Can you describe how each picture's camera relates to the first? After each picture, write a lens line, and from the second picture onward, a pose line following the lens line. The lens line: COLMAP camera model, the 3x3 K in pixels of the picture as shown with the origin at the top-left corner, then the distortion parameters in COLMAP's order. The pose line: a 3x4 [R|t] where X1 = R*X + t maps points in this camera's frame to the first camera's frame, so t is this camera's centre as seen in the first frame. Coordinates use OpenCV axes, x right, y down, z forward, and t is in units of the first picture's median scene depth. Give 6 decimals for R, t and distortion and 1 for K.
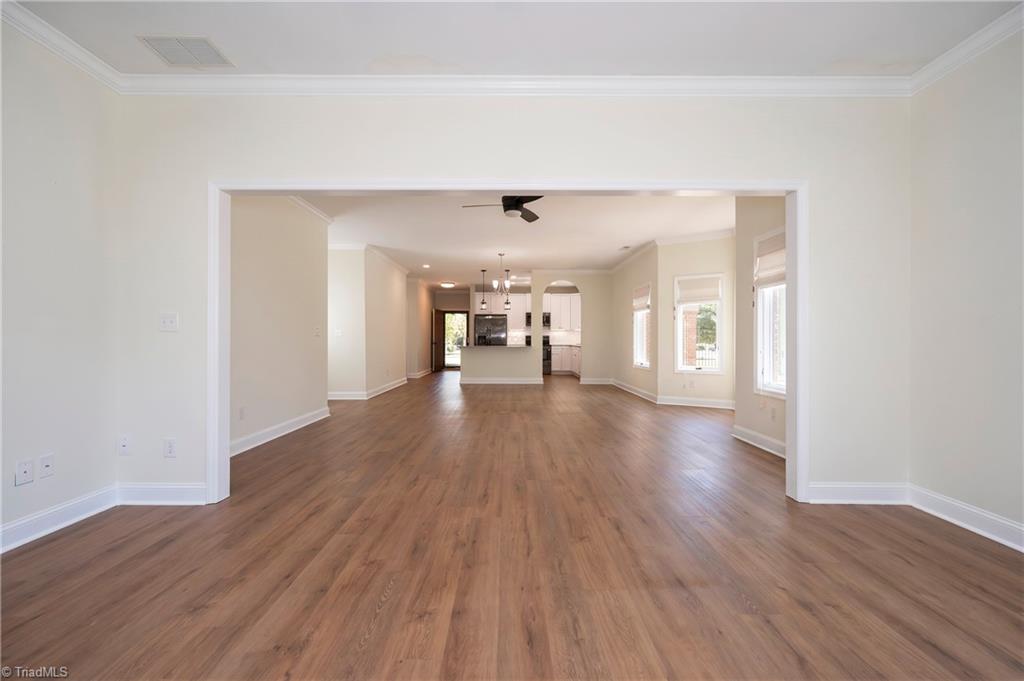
lens RADIAL K [[408.8, 0, 512.0], [0, 408.8, 340.5], [0, 0, 1]] dist [-0.000088, 0.000003]
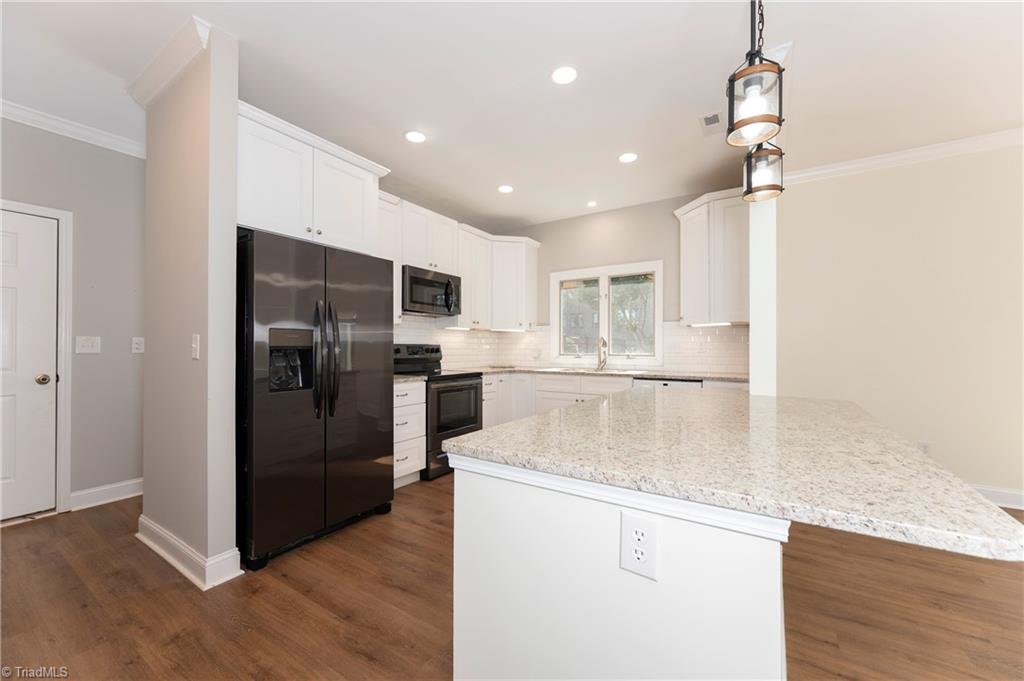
lens RADIAL K [[416.1, 0, 510.7], [0, 416.1, 343.6], [0, 0, 1]] dist [0.002053, 0.000513]
pose [[0.588978, 0.000689, 0.808149, -0.175316], [0.005041, 0.999977, -0.004527, -0.010781], [-0.808133, 0.006740, 0.588961, 0.829713]]
